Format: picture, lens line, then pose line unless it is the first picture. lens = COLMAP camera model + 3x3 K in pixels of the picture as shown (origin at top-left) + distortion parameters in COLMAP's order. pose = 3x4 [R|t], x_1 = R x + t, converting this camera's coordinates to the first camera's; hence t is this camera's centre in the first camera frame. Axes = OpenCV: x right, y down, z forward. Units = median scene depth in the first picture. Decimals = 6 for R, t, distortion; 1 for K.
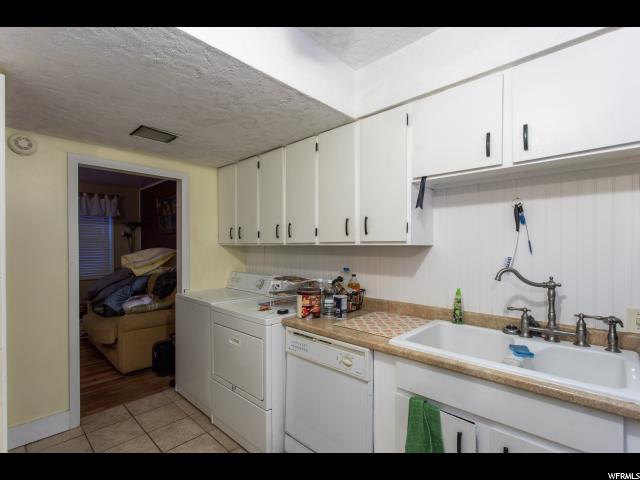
lens RADIAL K [[307.0, 0, 321.3], [0, 307.0, 242.7], [0, 0, 1]] dist [0.001059, 0.000298]
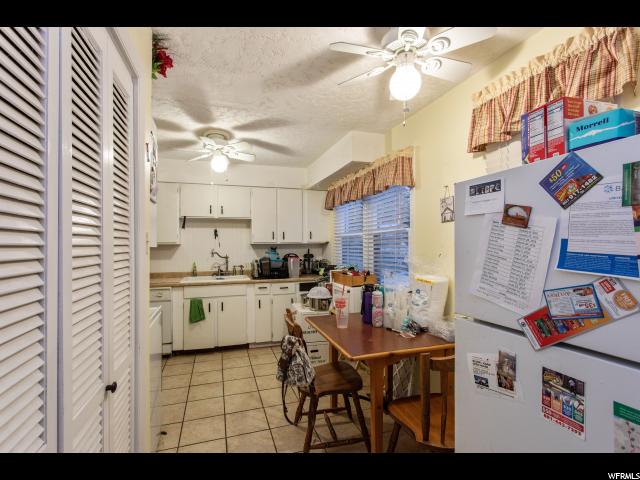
lens RADIAL K [[307.0, 0, 321.3], [0, 307.0, 242.7], [0, 0, 1]] dist [0.001059, 0.000298]
pose [[0.473480, -0.001246, 0.880804, -1.362529], [0.005818, 0.999982, -0.001714, 0.003806], [-0.880785, 0.005936, 0.473478, -1.158570]]
